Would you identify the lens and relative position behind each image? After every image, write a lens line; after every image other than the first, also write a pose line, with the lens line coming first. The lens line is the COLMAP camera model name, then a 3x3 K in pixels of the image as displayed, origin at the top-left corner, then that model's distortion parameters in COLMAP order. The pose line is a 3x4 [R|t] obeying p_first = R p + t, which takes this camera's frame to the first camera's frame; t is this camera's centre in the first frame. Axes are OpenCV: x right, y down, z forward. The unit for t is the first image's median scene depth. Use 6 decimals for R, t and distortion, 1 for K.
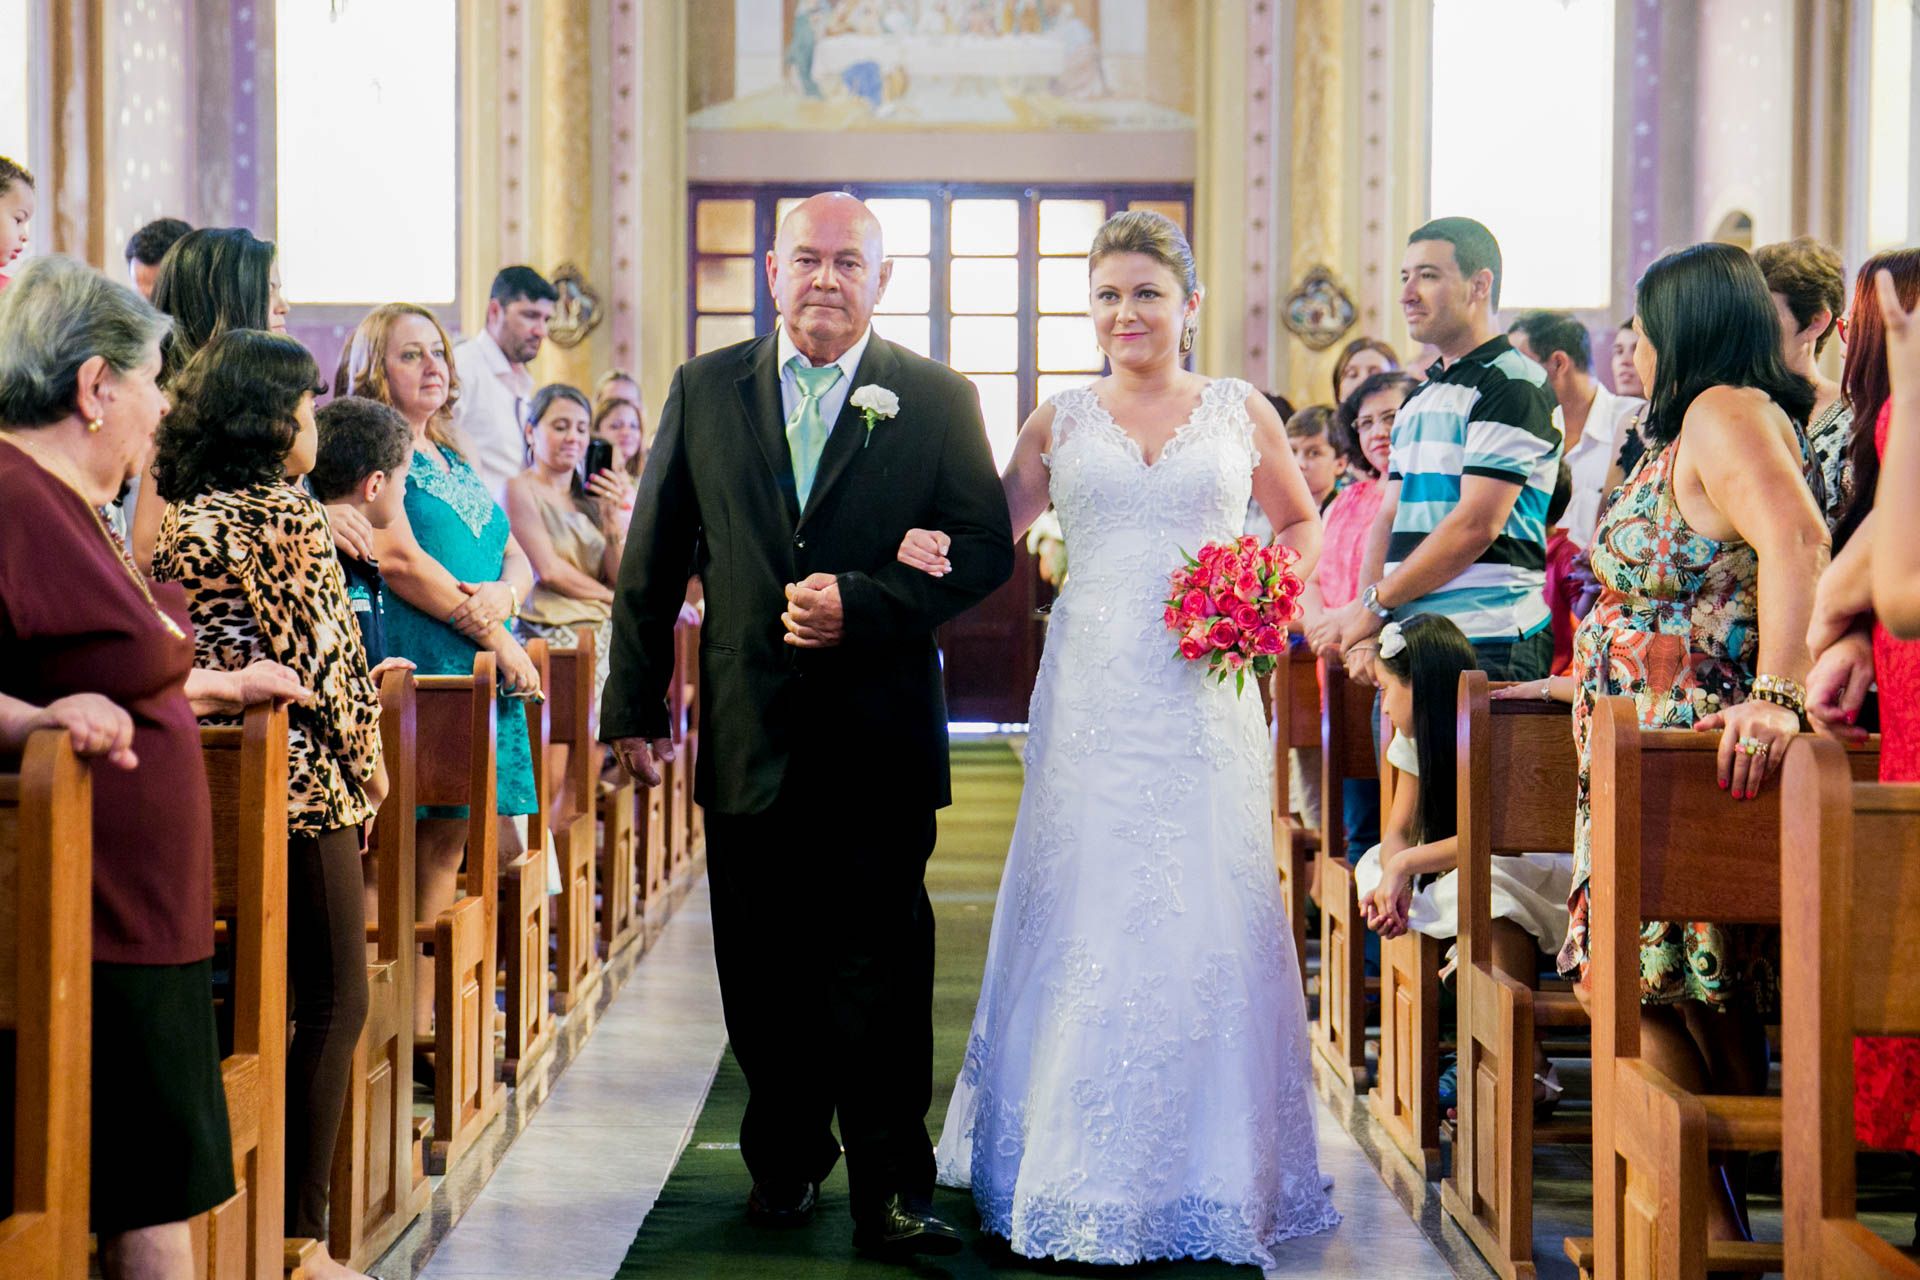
lens RADIAL K [[2996.7, 0, 959.1], [0, 2996.7, 640.4], [0, 0, 1]] dist [0.046987, 0.000000]
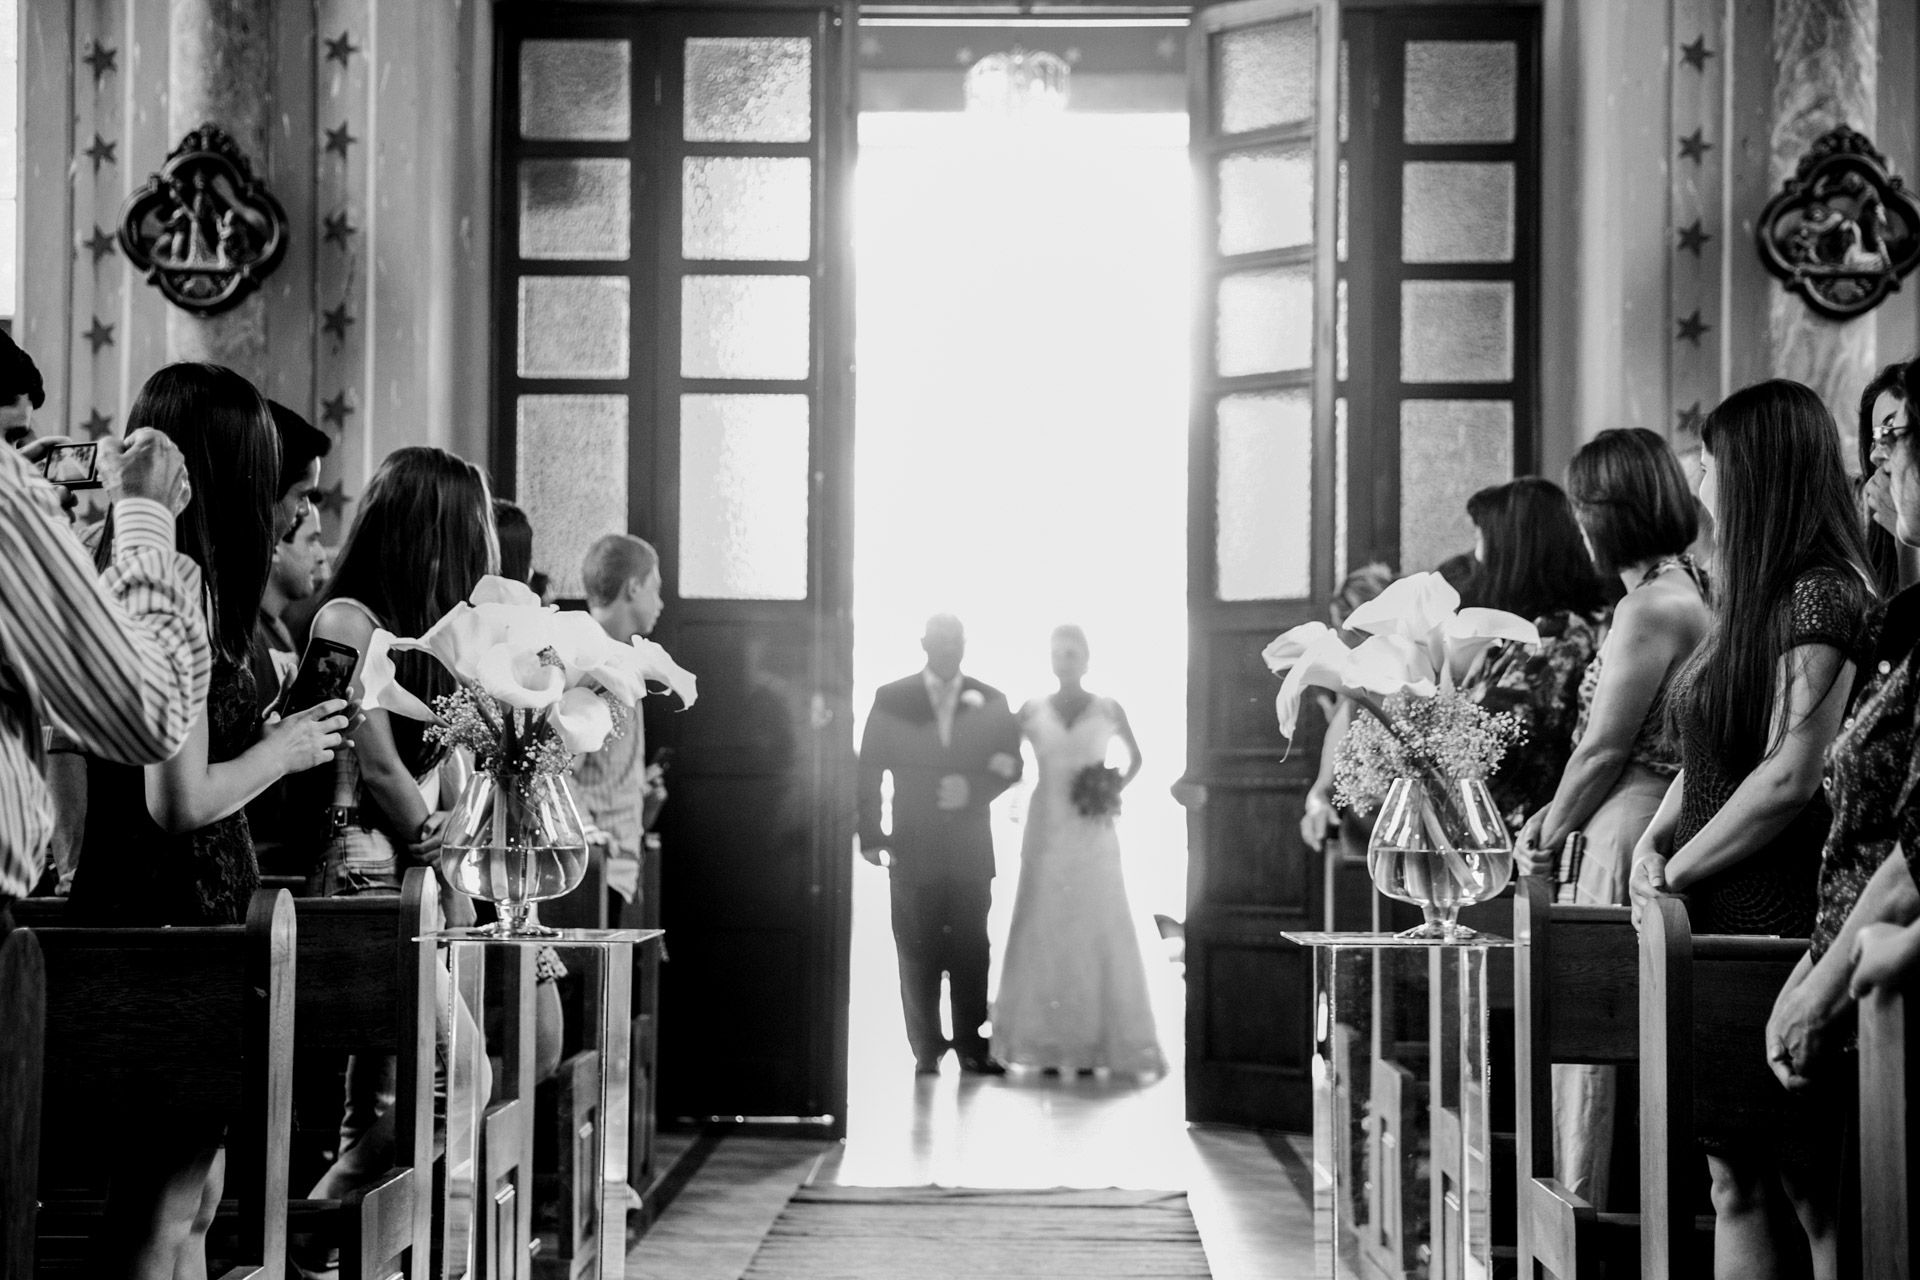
lens RADIAL K [[3057.2, 0, 960.2], [0, 3057.2, 640.9], [0, 0, 1]] dist [-0.001535, 0.000000]
pose [[0.999942, 0.001327, -0.010670, -0.009566], [-0.001964, 0.998199, -0.059962, -0.018909], [0.010571, 0.059980, 0.998144, 0.528900]]
